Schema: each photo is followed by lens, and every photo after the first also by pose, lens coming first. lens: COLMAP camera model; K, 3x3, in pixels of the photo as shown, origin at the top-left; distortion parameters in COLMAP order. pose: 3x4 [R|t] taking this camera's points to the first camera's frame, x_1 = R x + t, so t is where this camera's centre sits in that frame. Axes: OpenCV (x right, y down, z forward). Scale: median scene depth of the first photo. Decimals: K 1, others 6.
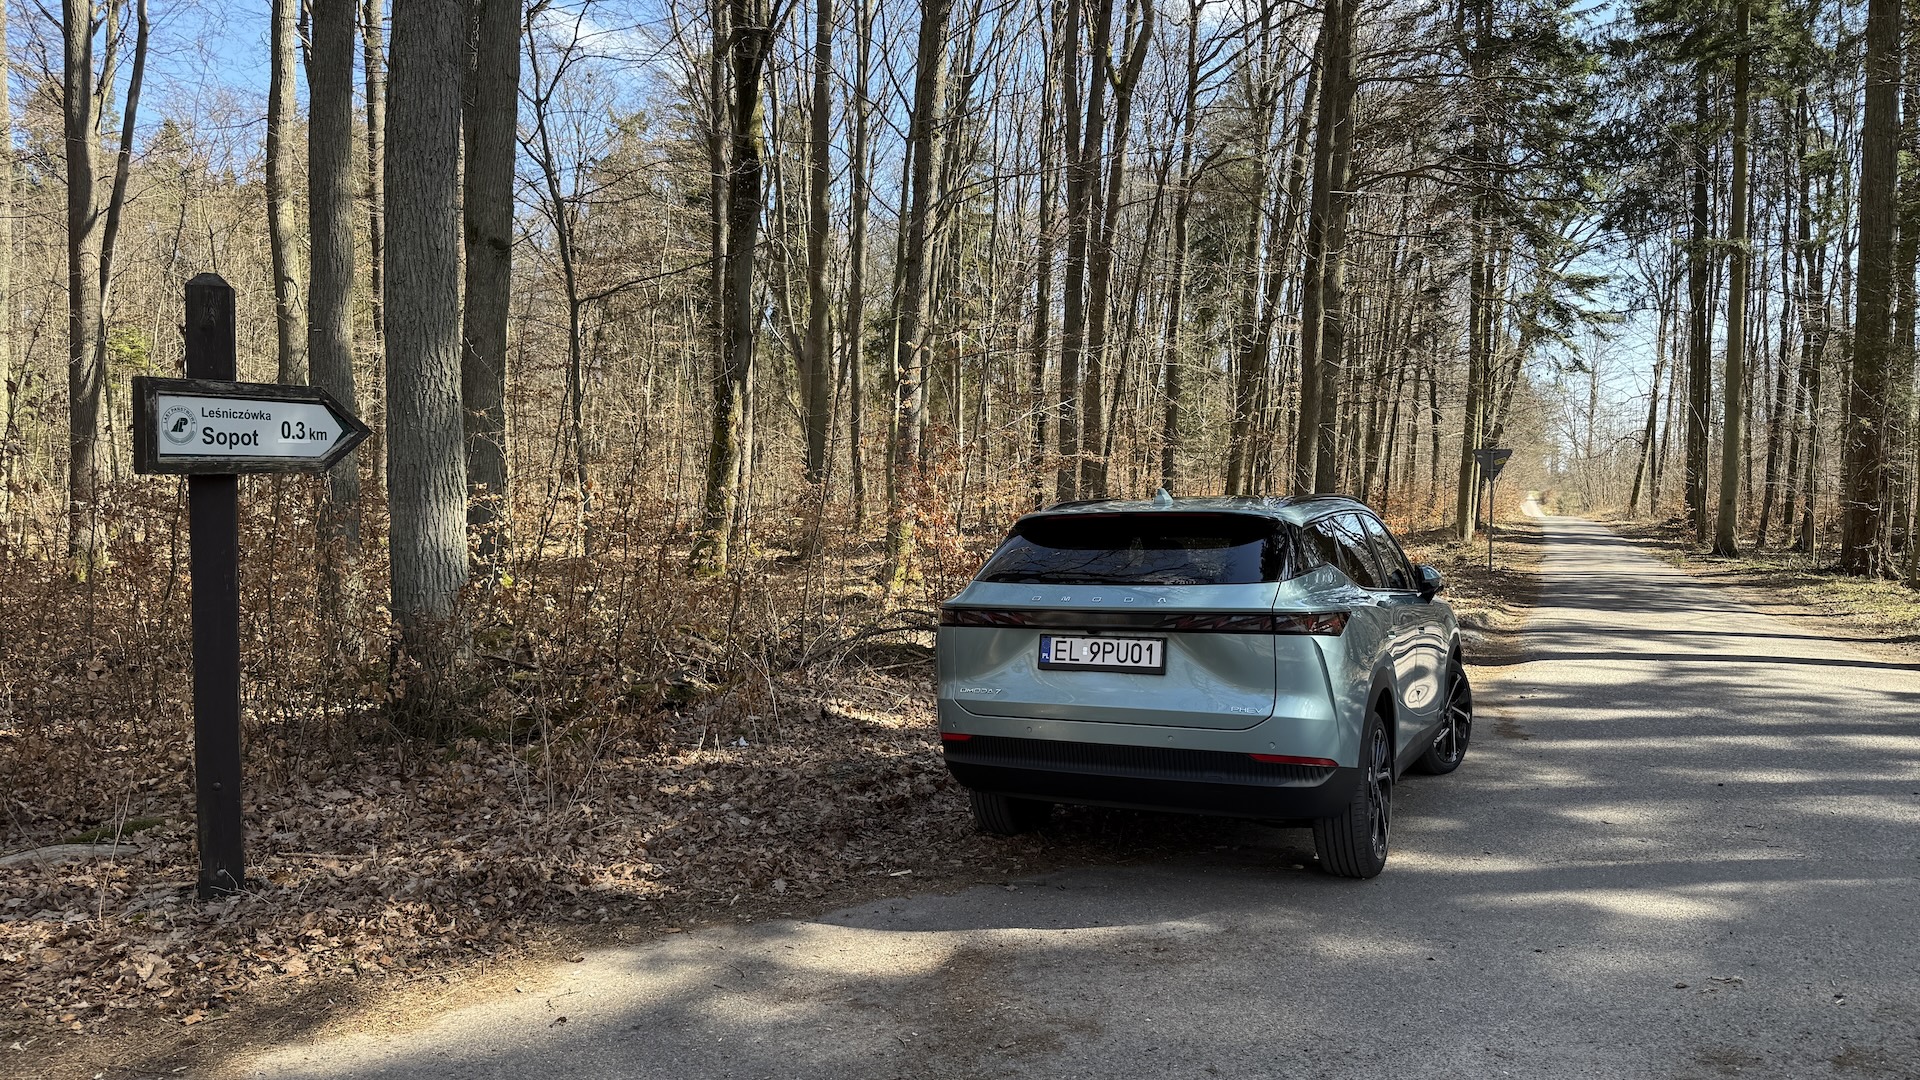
lens RADIAL K [[1393.5, 0, 963.6], [0, 1393.5, 549.6], [0, 0, 1]] dist [0.111153, -0.123789]
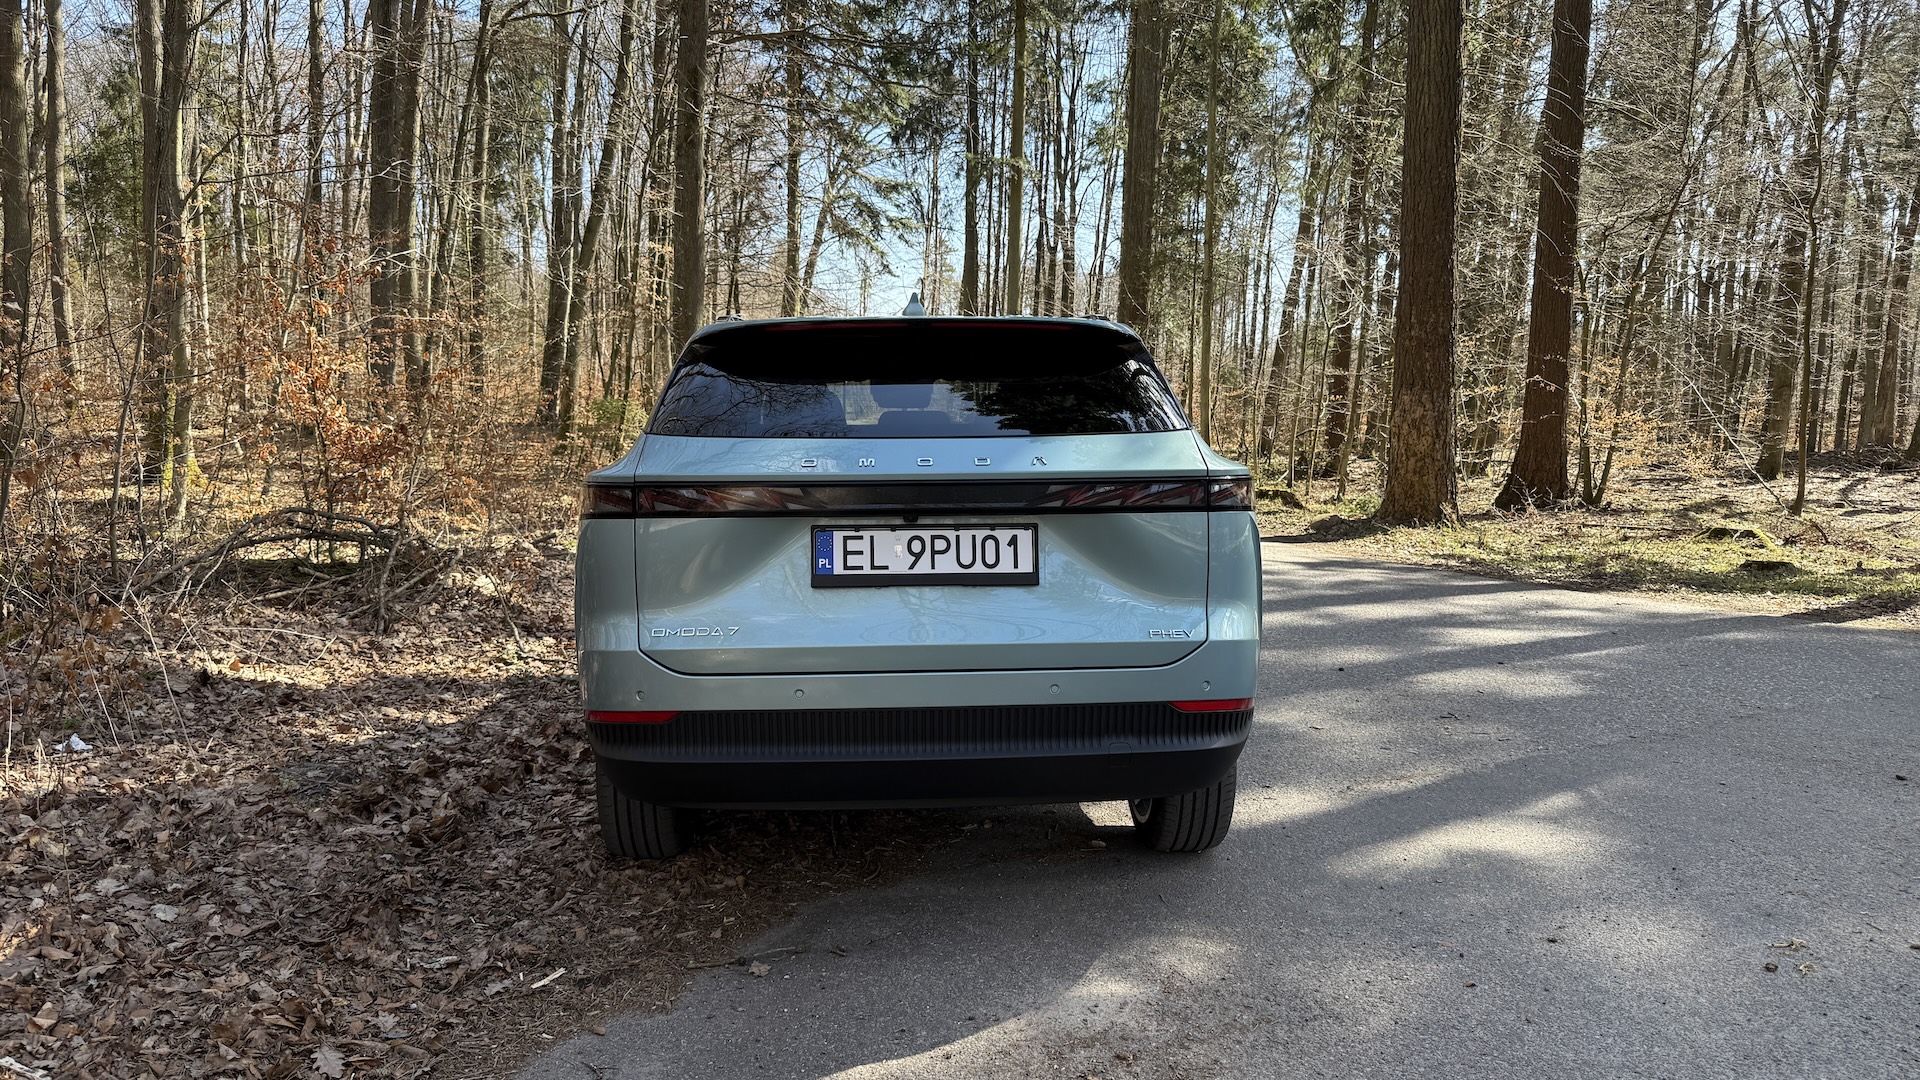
lens RADIAL K [[1393.5, 0, 963.6], [0, 1393.5, 549.6], [0, 0, 1]] dist [0.111153, -0.123789]
pose [[0.877294, -0.039475, 0.478327, -0.154353], [0.005729, 0.997402, 0.071806, 0.028040], [-0.479919, -0.060255, 0.875241, 0.443149]]
